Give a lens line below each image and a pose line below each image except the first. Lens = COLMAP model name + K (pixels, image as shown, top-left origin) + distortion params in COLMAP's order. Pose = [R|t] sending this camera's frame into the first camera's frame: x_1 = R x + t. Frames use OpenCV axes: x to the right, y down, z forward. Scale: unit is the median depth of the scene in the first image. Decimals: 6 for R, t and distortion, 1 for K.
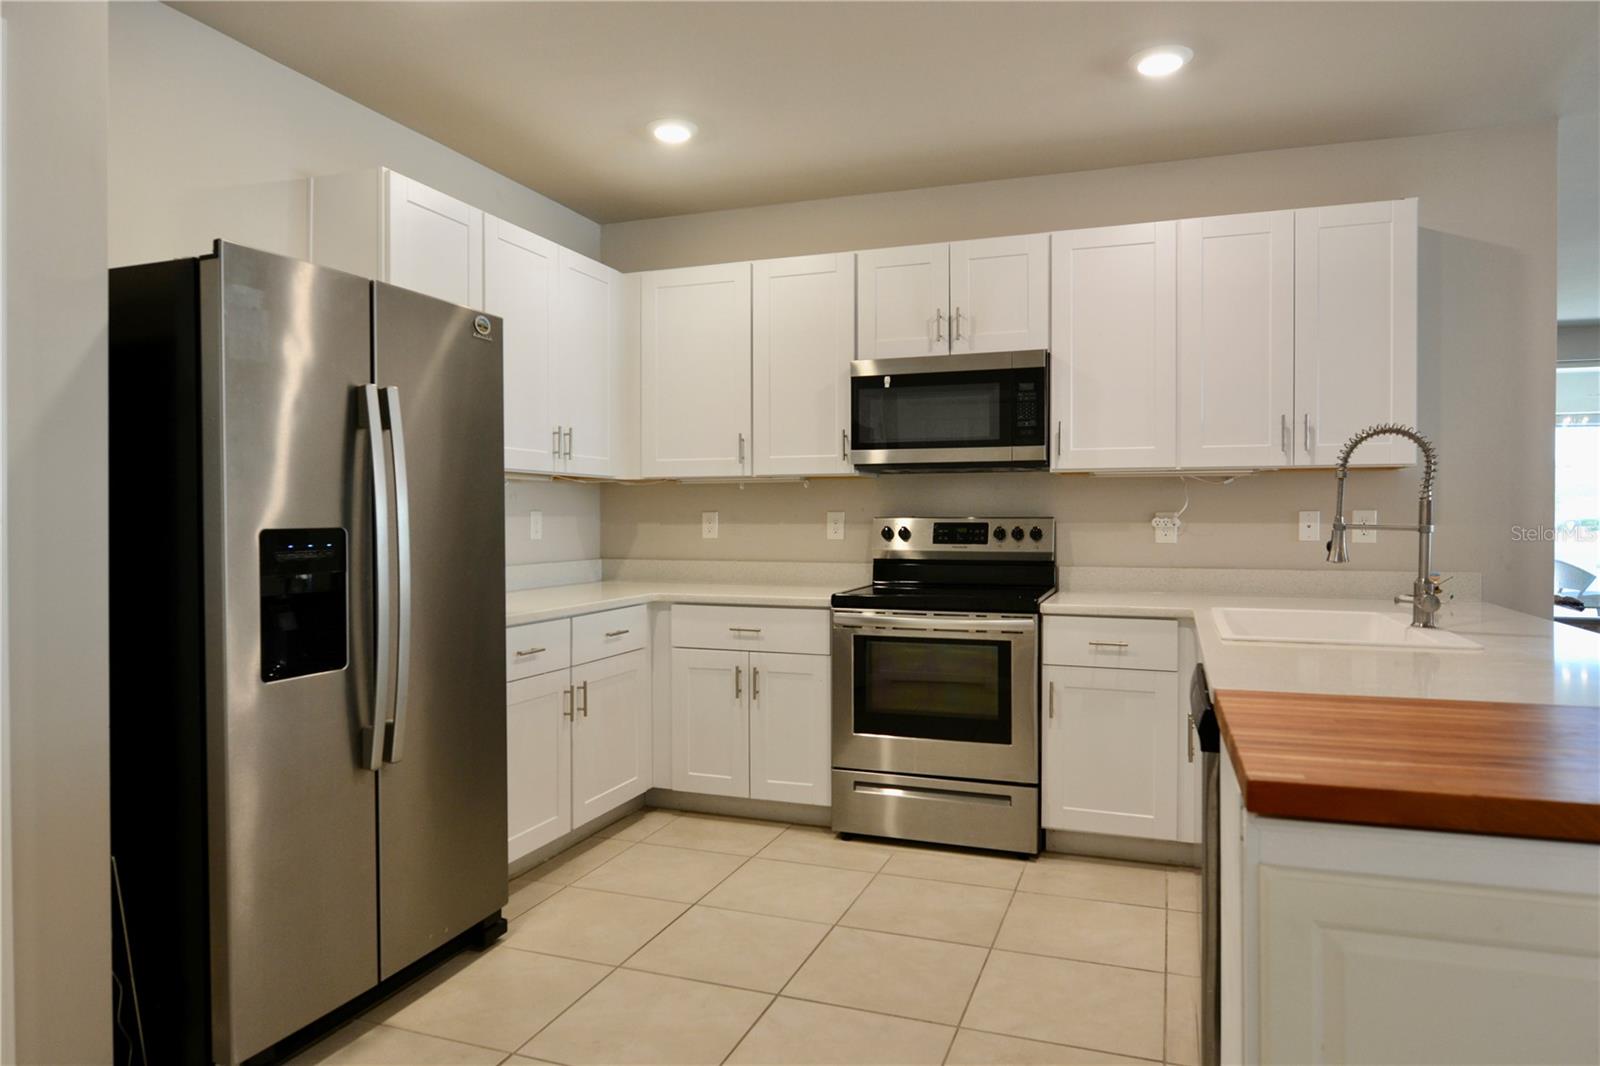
lens RADIAL K [[982.5, 0, 797.9], [0, 982.5, 522.0], [0, 0, 1]] dist [-0.003067, 0.003441]
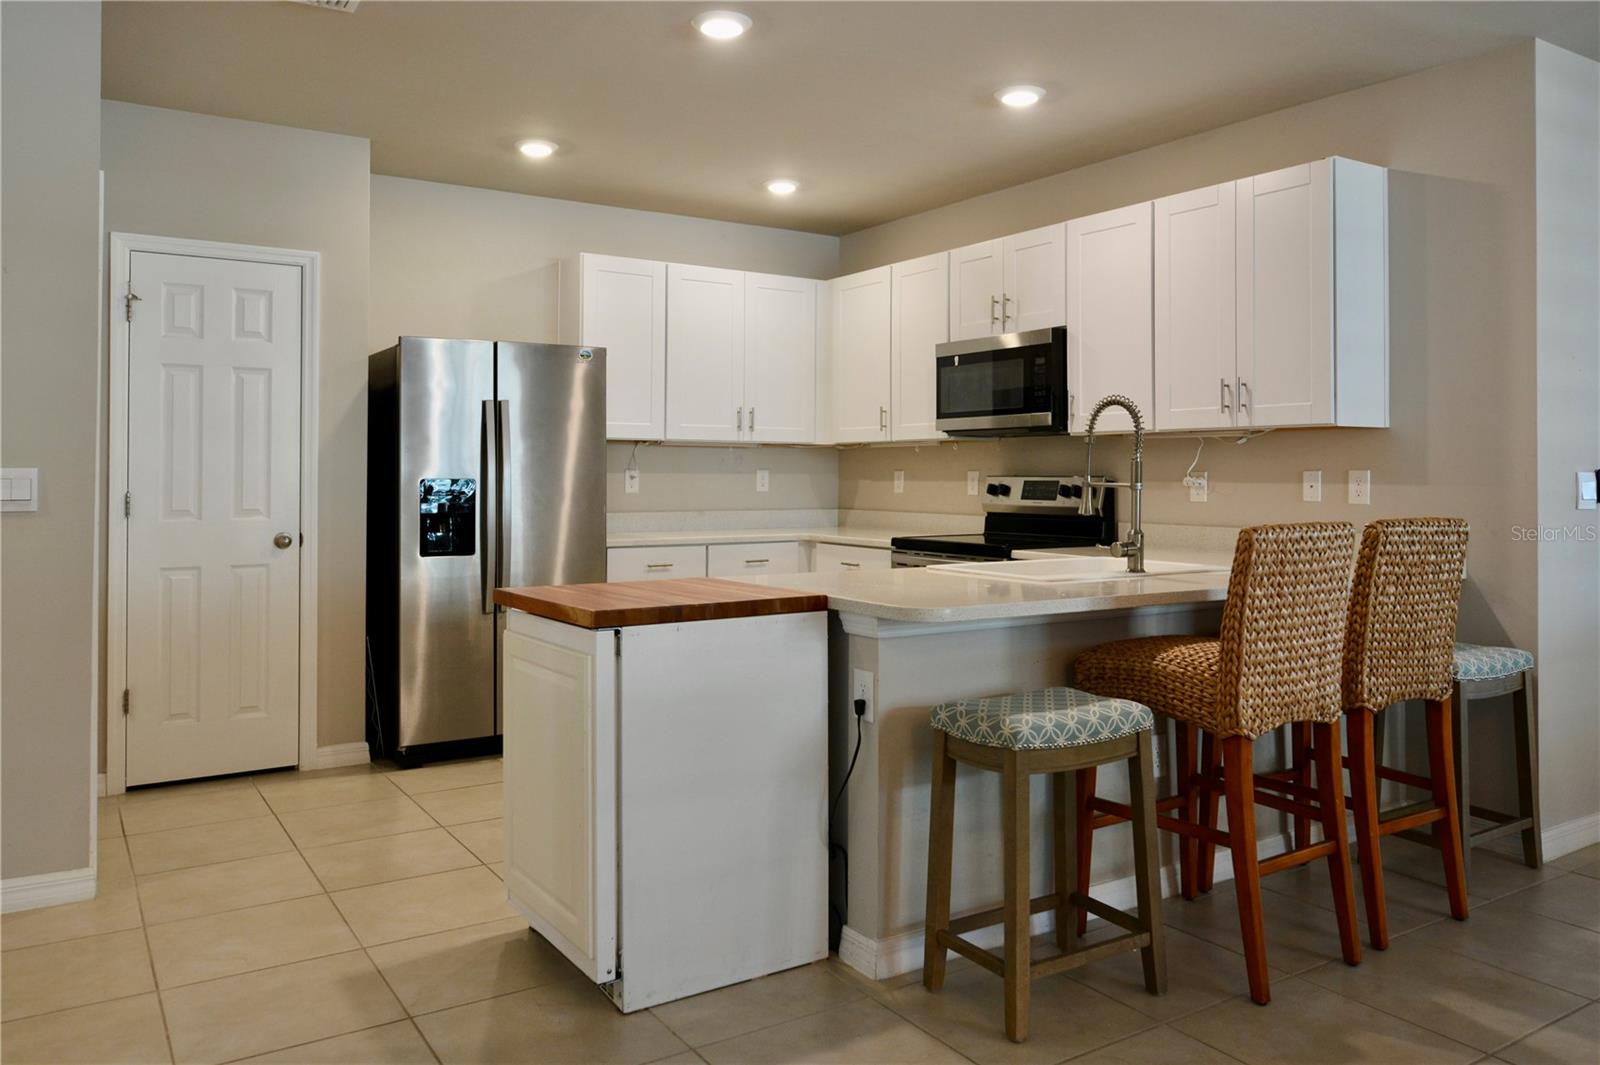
lens RADIAL K [[1153.2, 0, 825.6], [0, 1153.2, 457.0], [0, 0, 1]] dist [-0.001102, 0.002842]
pose [[0.807336, -0.005610, -0.590066, 0.770431], [-0.007200, 0.999787, -0.019357, 0.000955], [0.590049, 0.019876, 0.807123, -0.204072]]
